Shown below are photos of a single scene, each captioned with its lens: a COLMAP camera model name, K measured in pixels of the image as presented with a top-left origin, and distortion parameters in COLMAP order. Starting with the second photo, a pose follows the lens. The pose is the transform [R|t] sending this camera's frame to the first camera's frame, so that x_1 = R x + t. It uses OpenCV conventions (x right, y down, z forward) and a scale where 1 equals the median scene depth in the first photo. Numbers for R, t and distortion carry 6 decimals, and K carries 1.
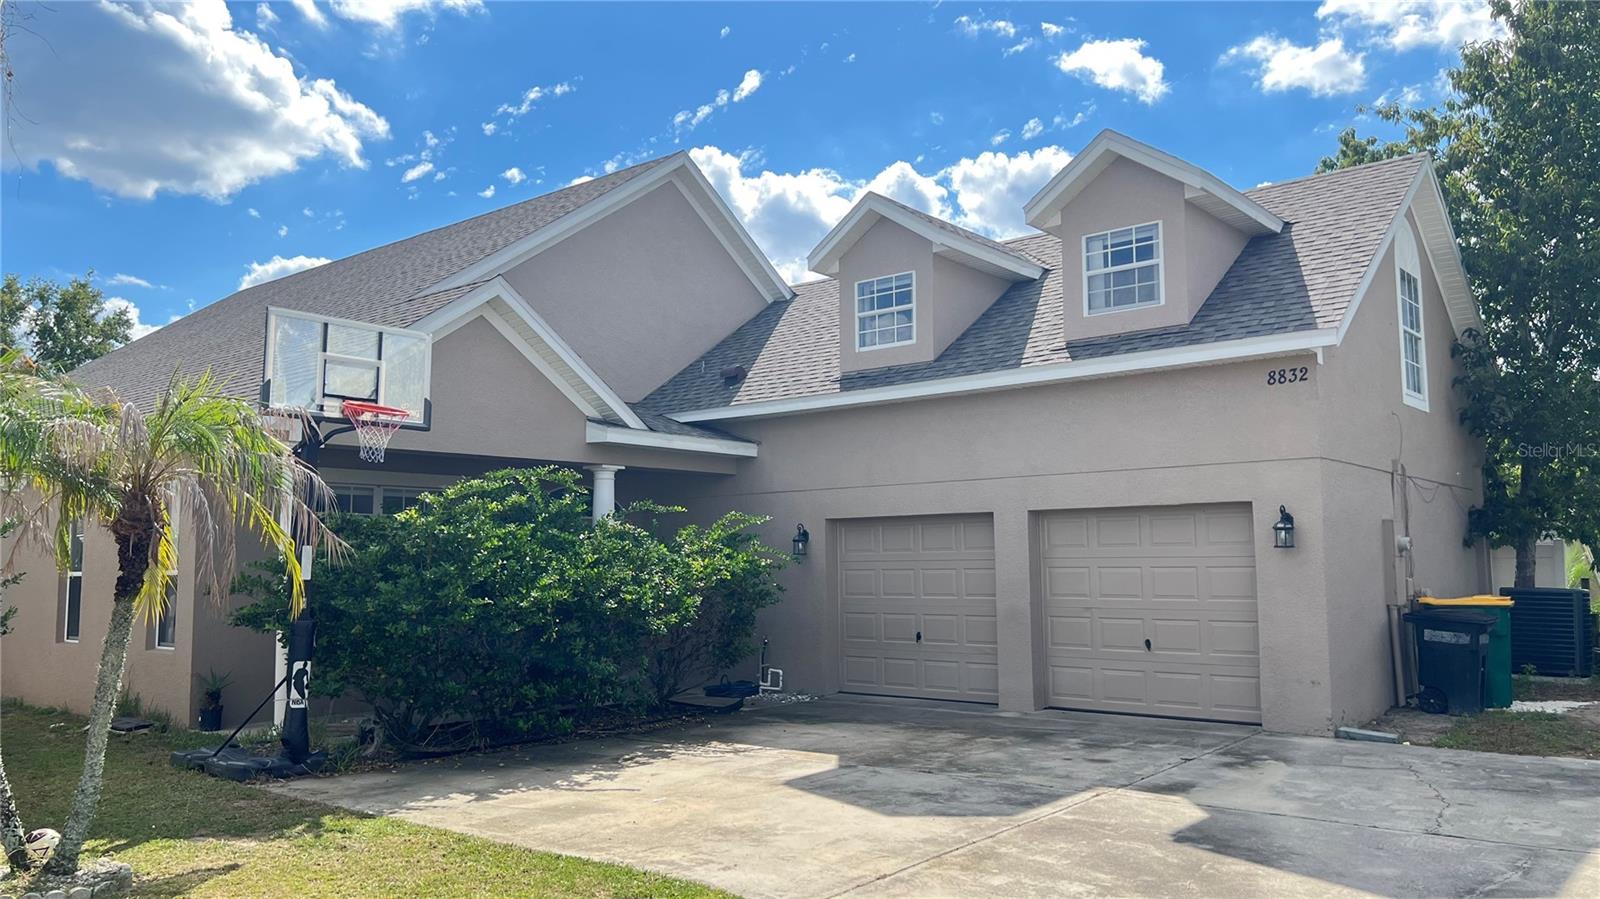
lens RADIAL K [[1201.5, 0, 794.5], [0, 1201.5, 451.6], [0, 0, 1]] dist [0.175074, -0.241470]
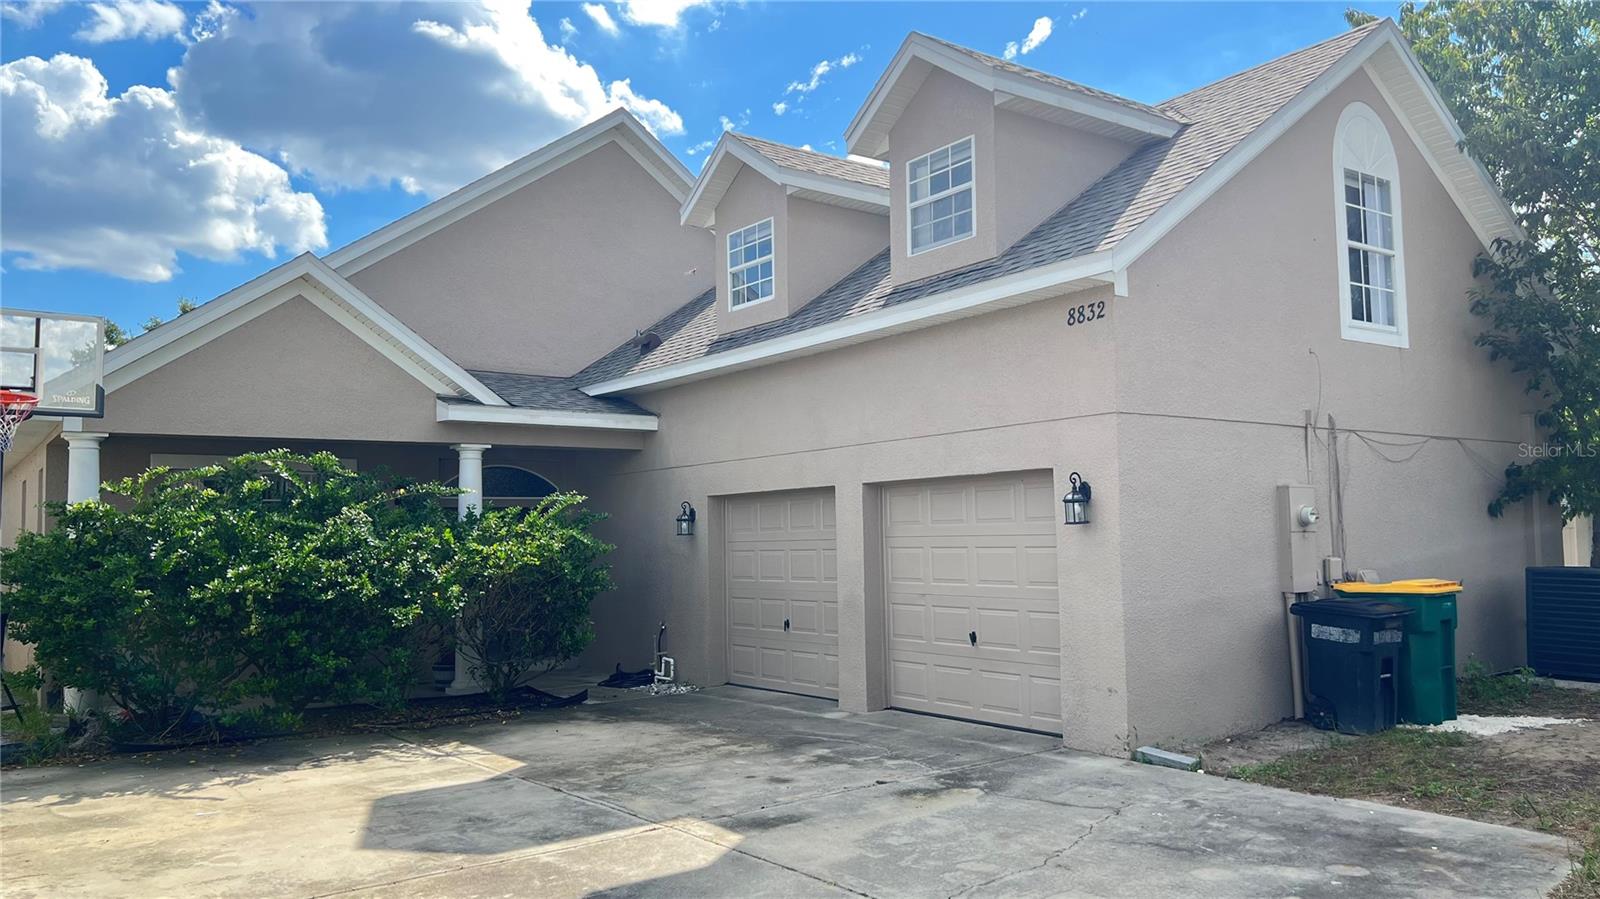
lens RADIAL K [[1201.5, 0, 794.5], [0, 1201.5, 451.6], [0, 0, 1]] dist [0.175074, -0.241470]
pose [[0.965492, -0.027348, -0.258993, 0.369363], [0.034010, 0.999195, 0.021273, 0.005552], [0.258203, -0.029347, 0.965645, 0.147370]]
